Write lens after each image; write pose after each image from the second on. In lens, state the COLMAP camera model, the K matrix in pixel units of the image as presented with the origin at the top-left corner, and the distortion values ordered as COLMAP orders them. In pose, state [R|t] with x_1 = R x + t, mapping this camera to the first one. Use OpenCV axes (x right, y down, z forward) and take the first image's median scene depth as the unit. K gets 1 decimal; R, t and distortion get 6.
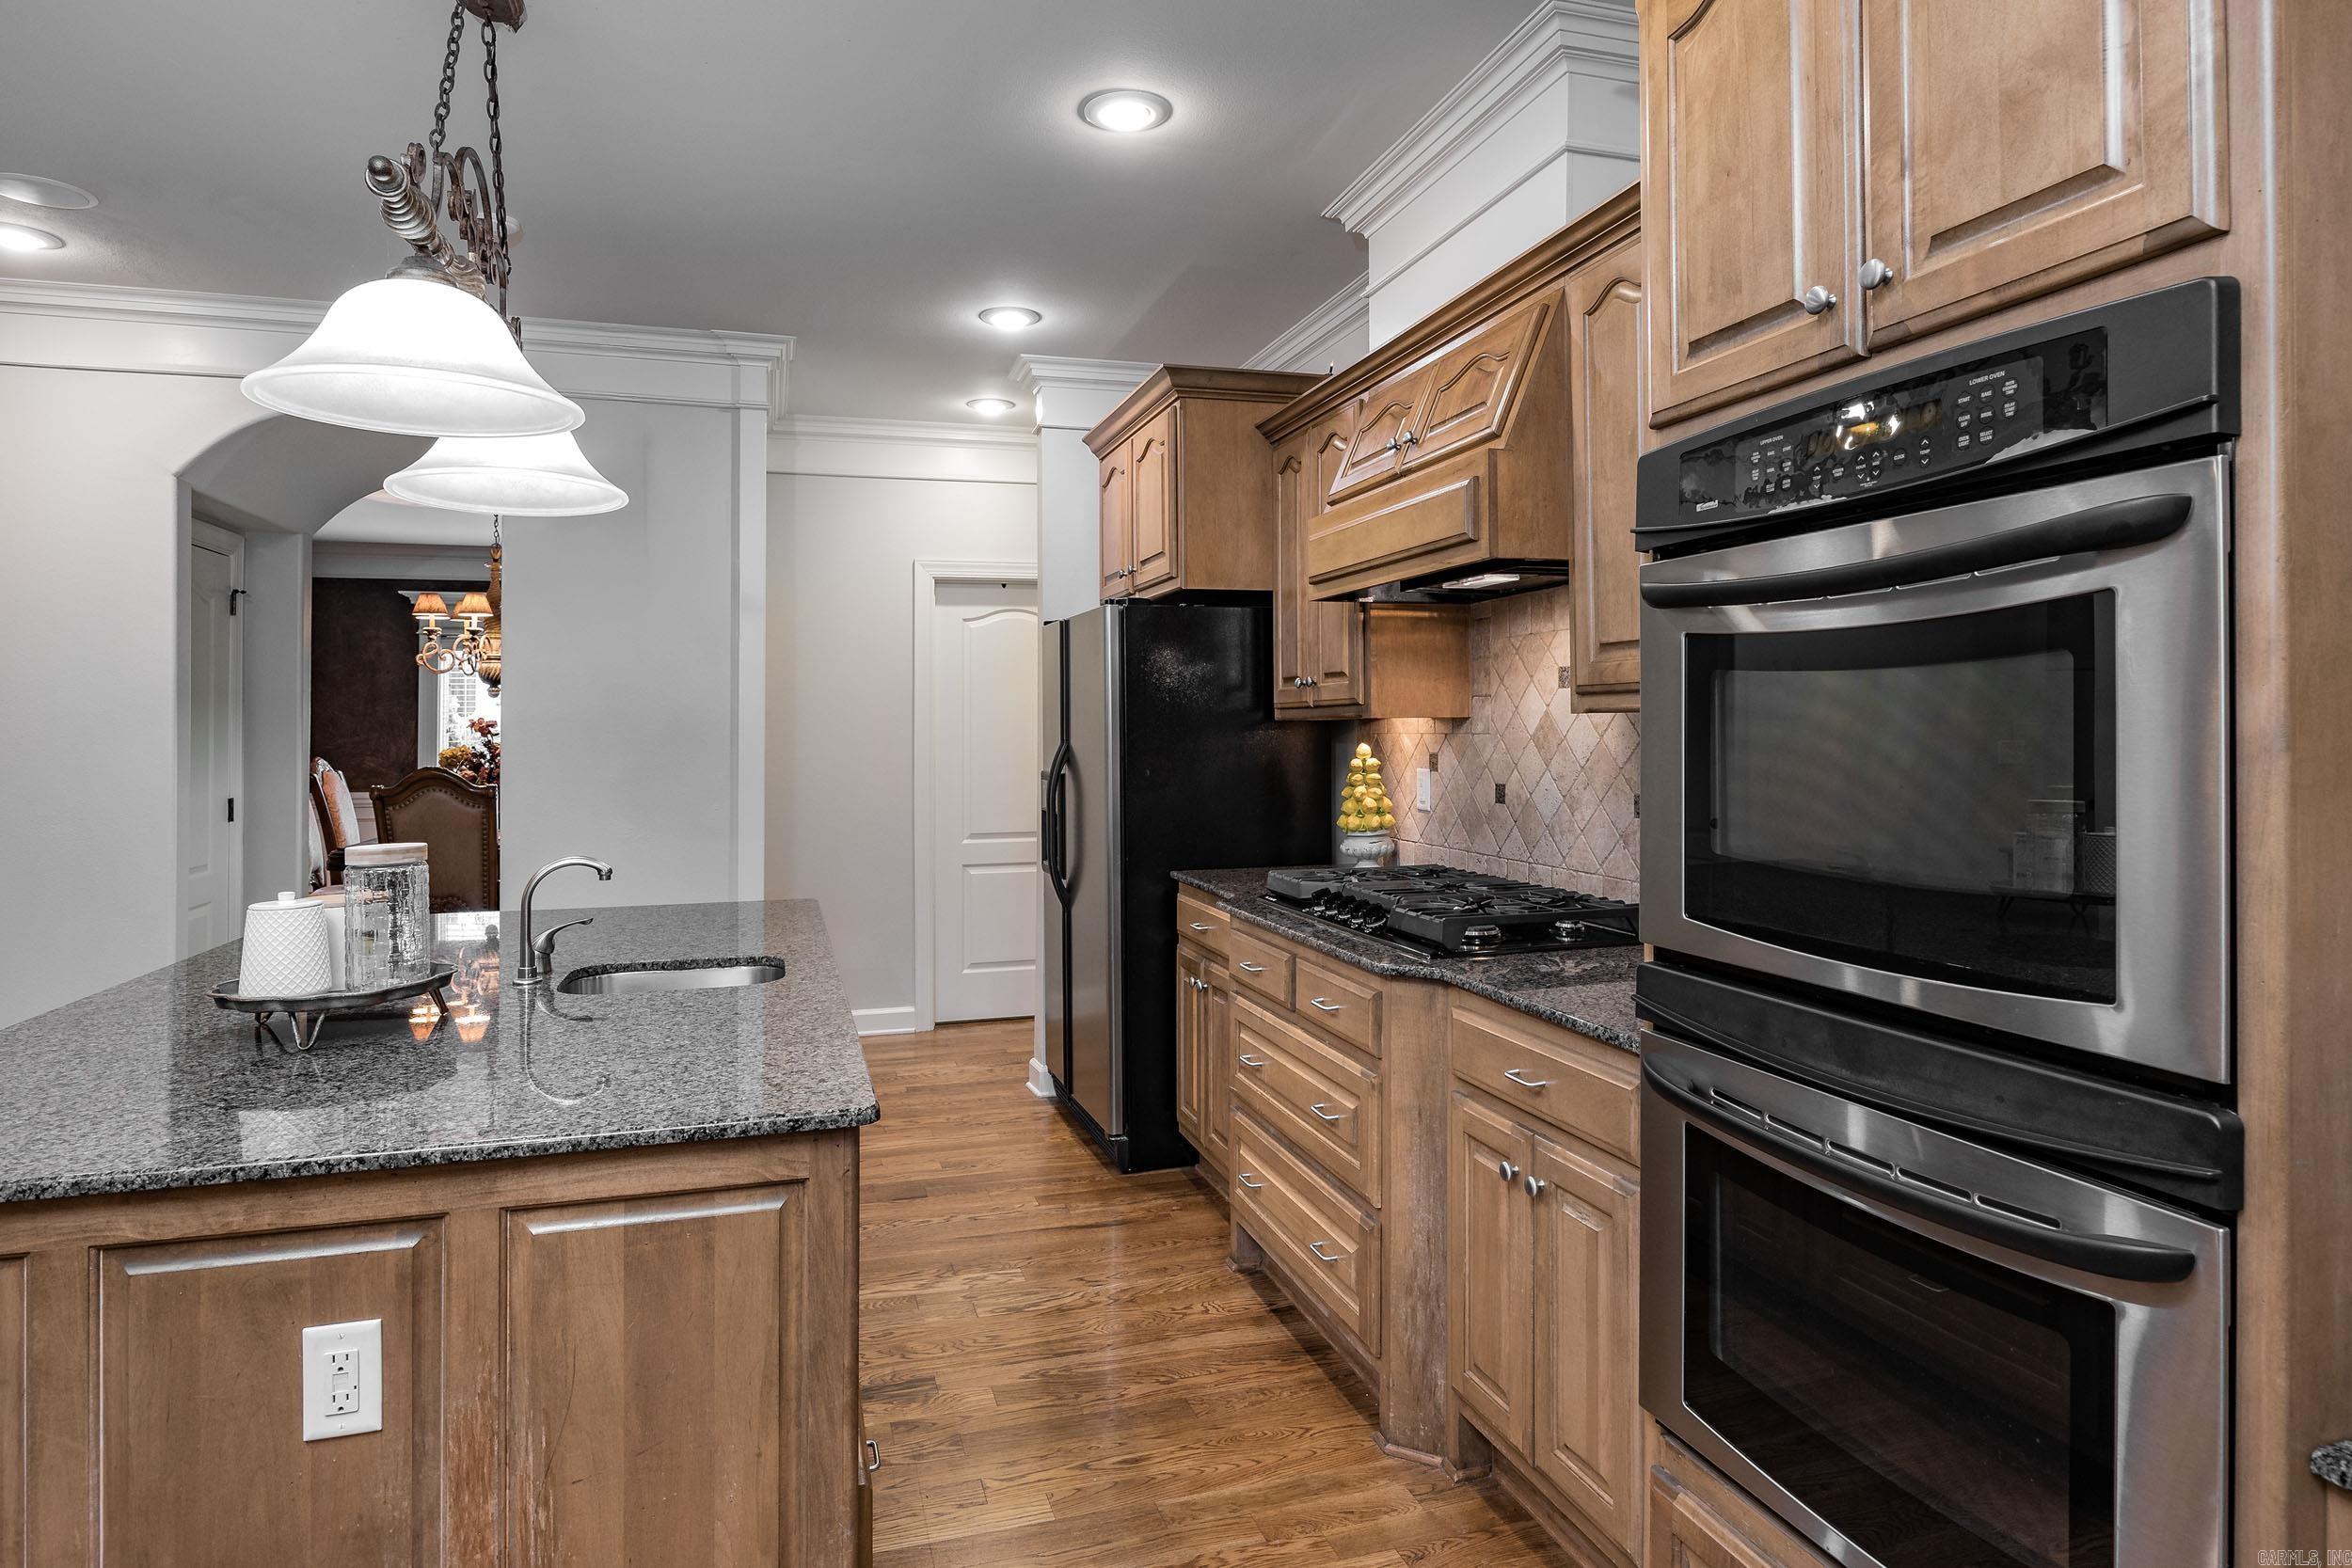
lens RADIAL K [[1282.0, 0, 1171.2], [0, 1282.0, 830.1], [0, 0, 1]] dist [-0.013561, -0.000368]
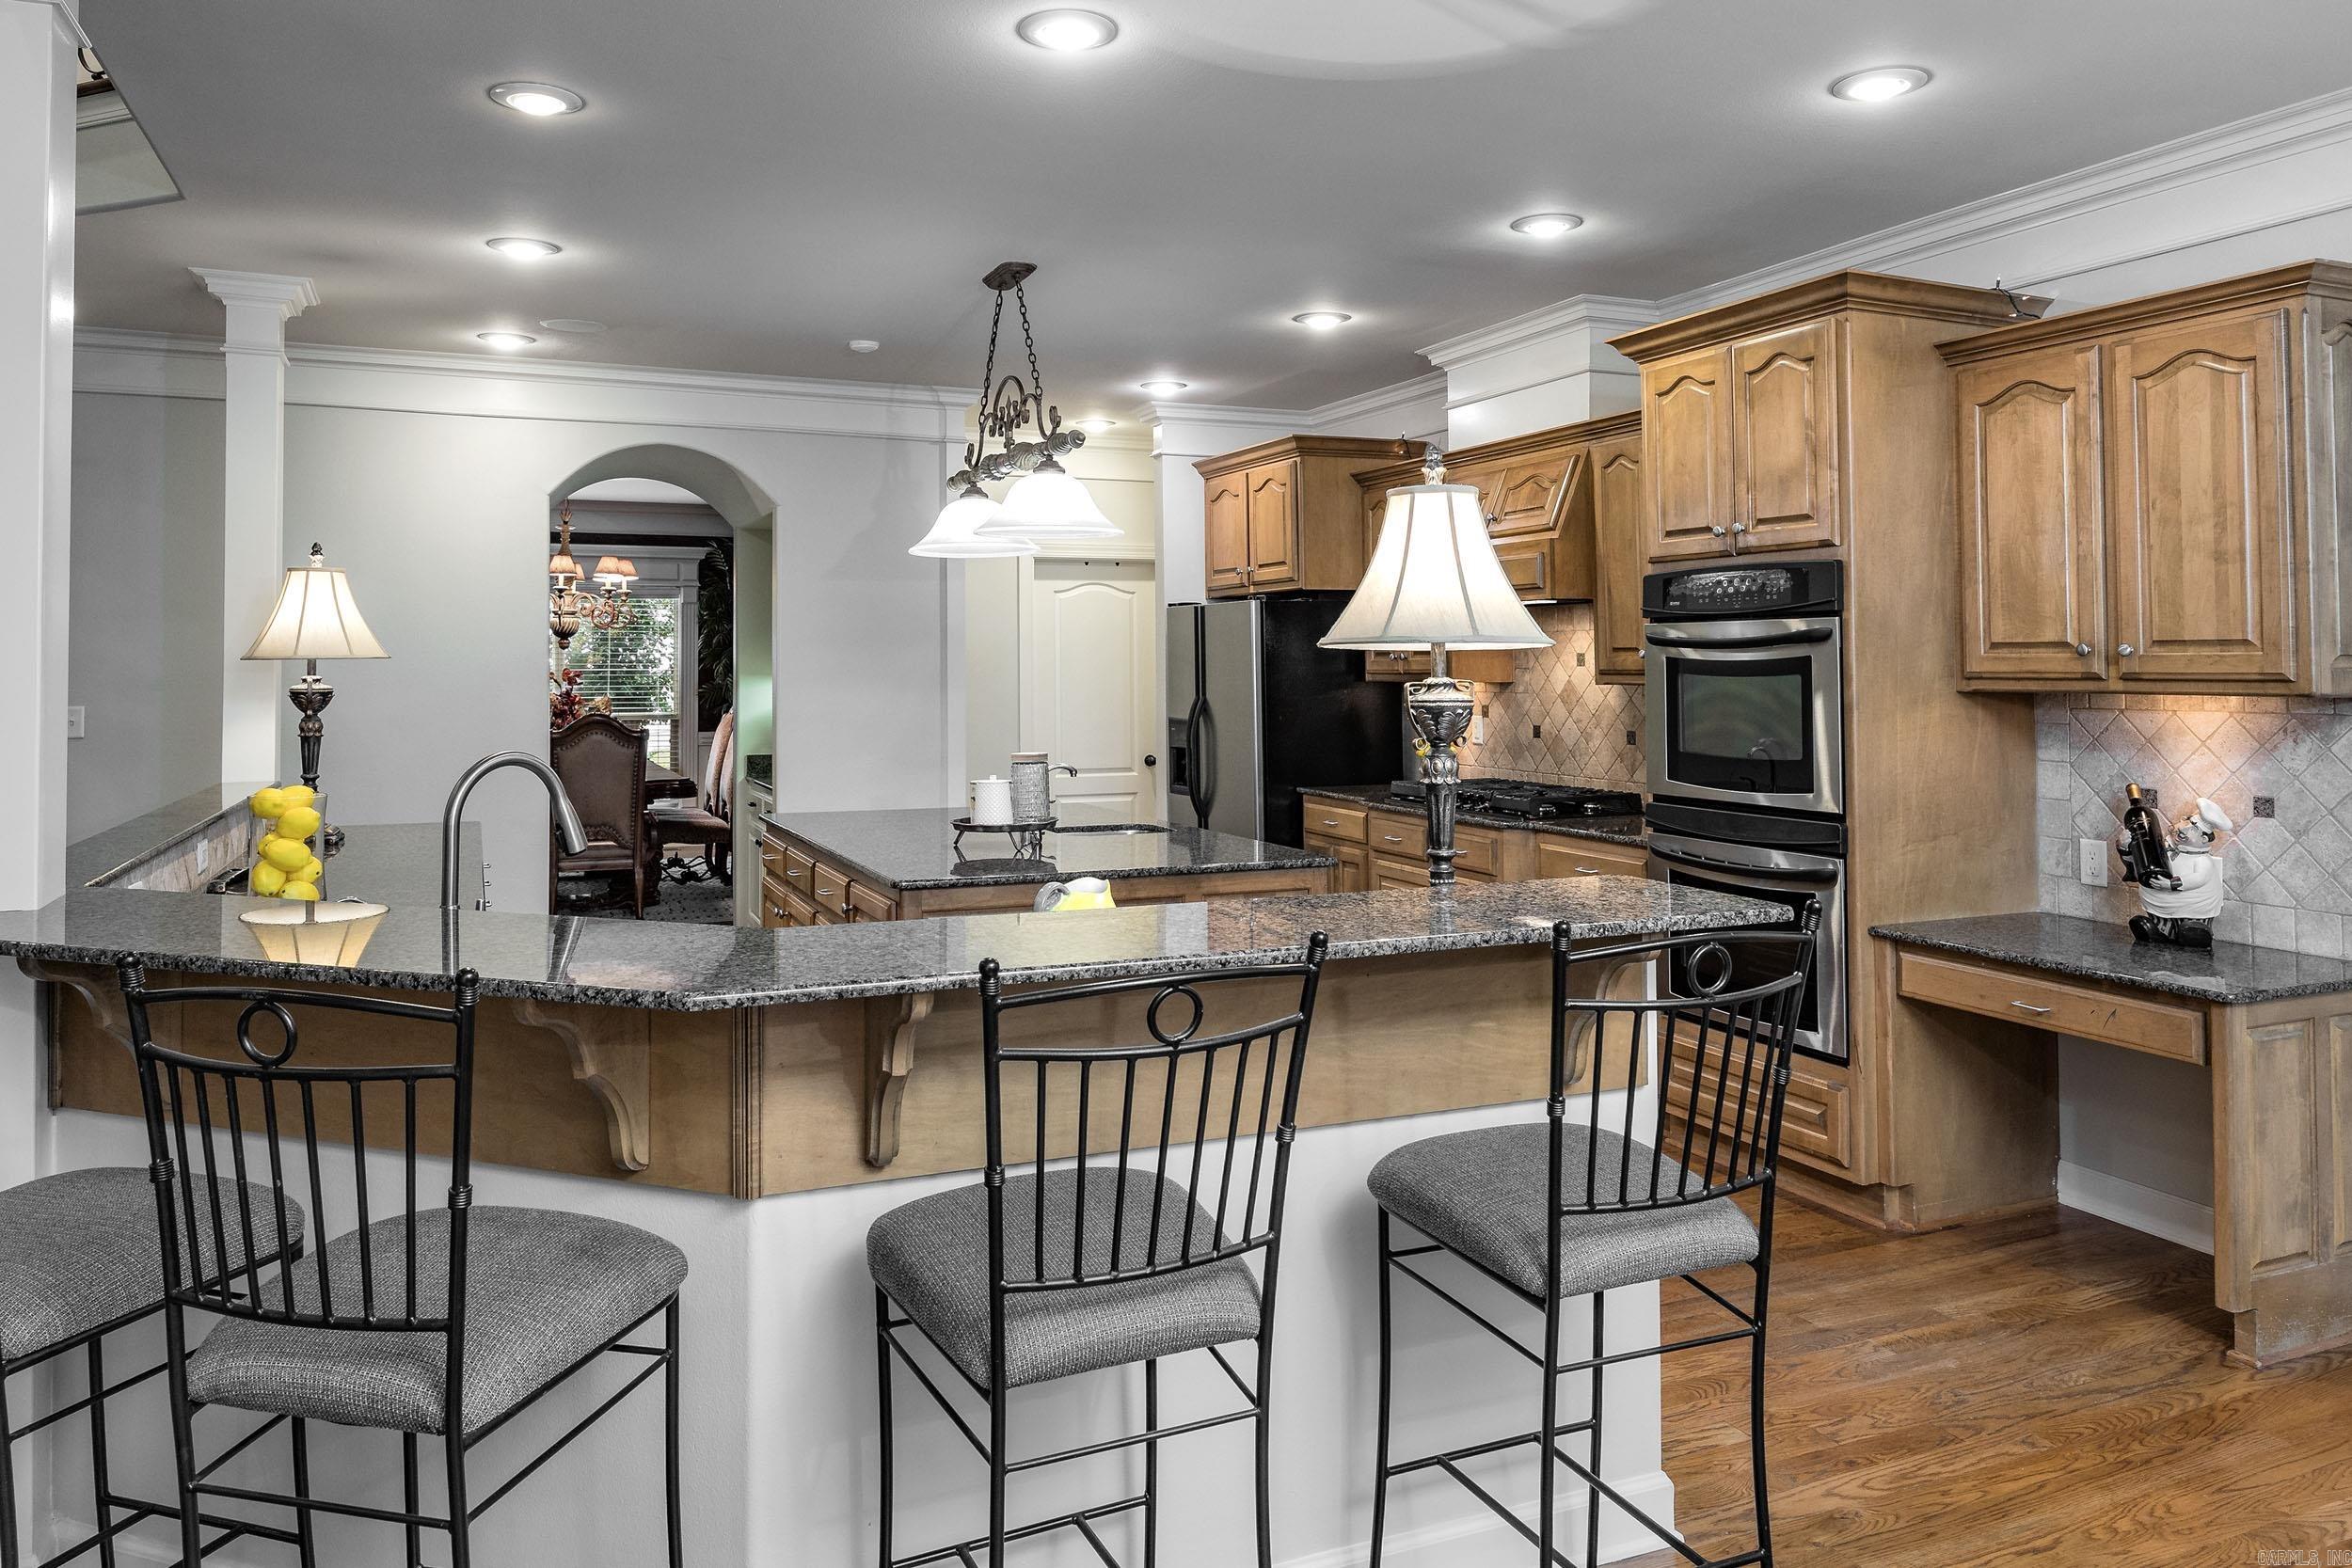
lens RADIAL K [[1508.1, 0, 1129.4], [0, 1508.1, 749.3], [0, 0, 1]] dist [-0.004084, -0.000080]
pose [[0.997655, -0.000045, 0.068447, -0.419381], [0.001761, 0.999686, -0.024999, 0.043851], [-0.068424, 0.025061, 0.997341, -0.919701]]
